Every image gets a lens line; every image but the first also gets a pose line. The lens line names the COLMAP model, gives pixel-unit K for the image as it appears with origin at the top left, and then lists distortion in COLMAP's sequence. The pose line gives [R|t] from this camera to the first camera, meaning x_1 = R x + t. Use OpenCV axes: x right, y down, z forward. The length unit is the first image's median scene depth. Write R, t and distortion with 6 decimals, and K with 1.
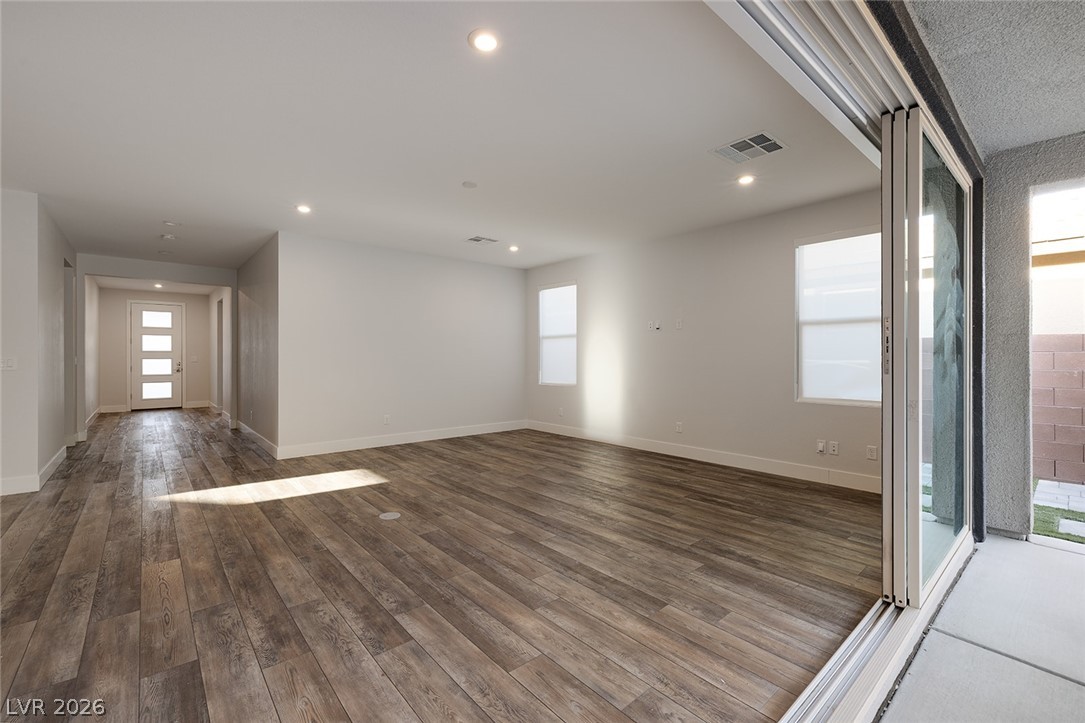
lens RADIAL K [[459.9, 0, 535.6], [0, 459.9, 360.3], [0, 0, 1]] dist [0.002422, 0.000499]
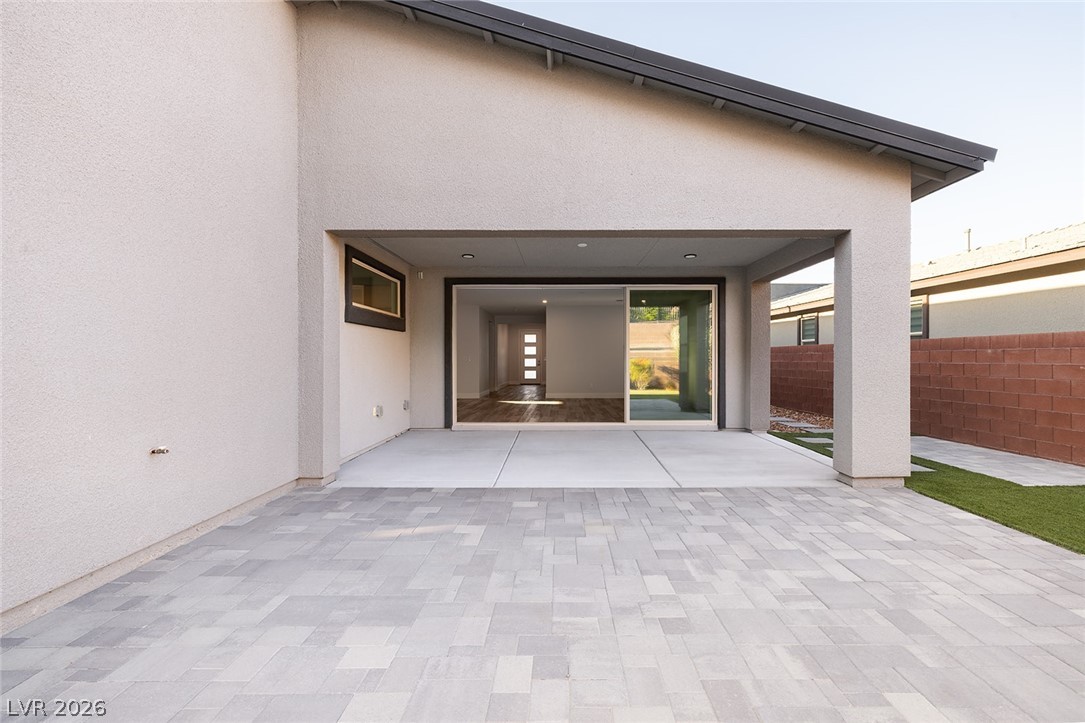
lens RADIAL K [[446.6, 0, 544.0], [0, 446.6, 357.9], [0, 0, 1]] dist [0.000993, 0.000216]
pose [[0.738685, -0.002196, -0.674047, 0.689903], [-0.004751, 0.999953, -0.008465, 0.013690], [0.674034, 0.009455, 0.738640, -0.501769]]
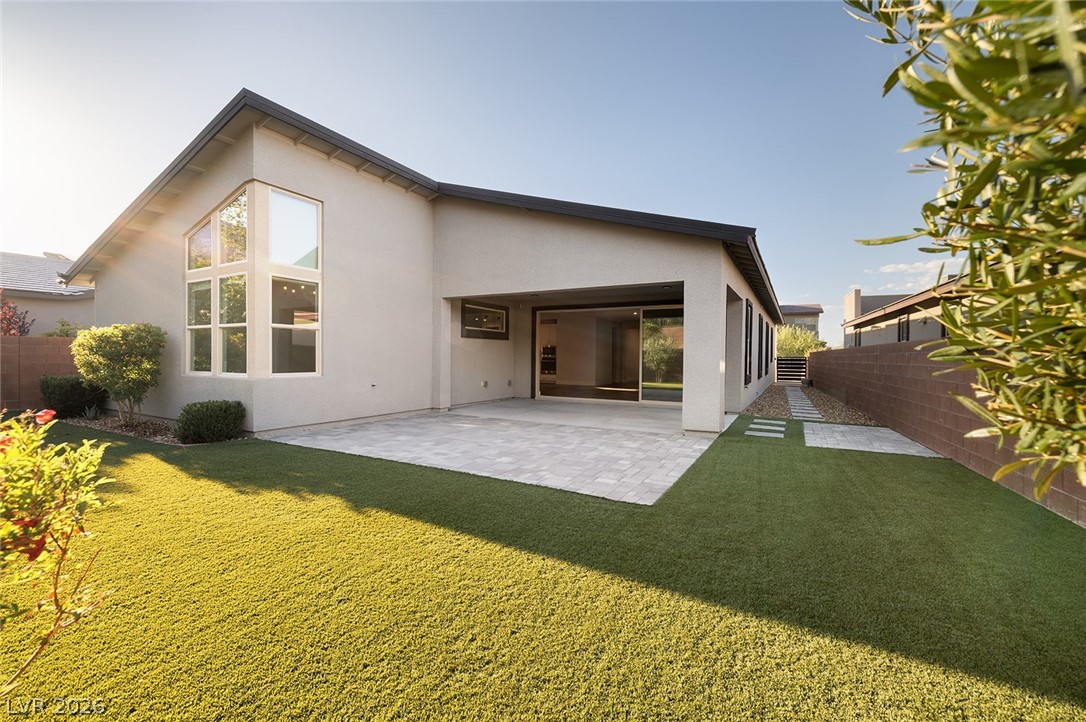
lens RADIAL K [[447.0, 0, 544.5], [0, 447.0, 357.4], [0, 0, 1]] dist [0.000993, 0.000216]
pose [[0.338599, 0.005443, -0.940915, 1.371564], [-0.017591, 0.999845, -0.000546, 0.013410], [0.940766, 0.016737, 0.338642, -0.430717]]
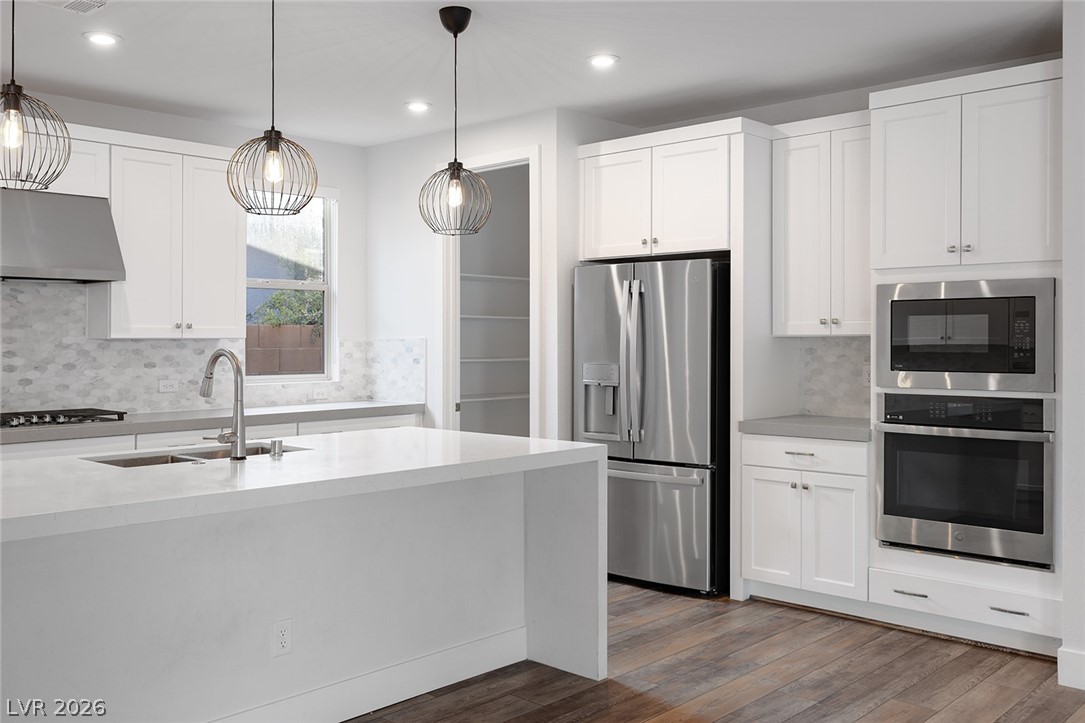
lens RADIAL K [[982.8, 0, 519.0], [0, 982.8, 325.3], [0, 0, 1]] dist [0.001276, -0.001069]
pose [[0.099472, -0.009501, -0.994995, -0.267738], [-0.008825, 0.999907, -0.010430, -0.019208], [0.995001, 0.009818, 0.099379, 0.076210]]
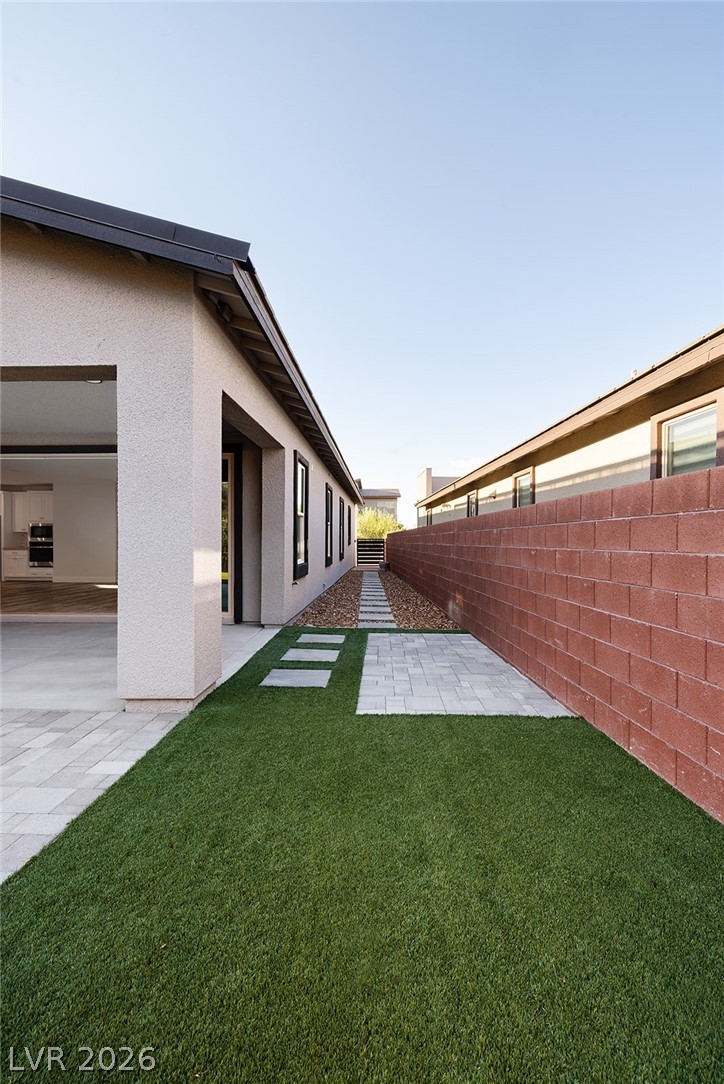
lens RADIAL K [[446.2, 0, 361.7], [0, 446.2, 545.8], [0, 0, 1]] dist [0.000993, 0.000216]
pose [[0.725606, 0.008220, -0.688061, 1.039775], [-0.007346, 0.999964, 0.004200, 0.011207], [0.688071, 0.002007, 0.725641, 0.015886]]
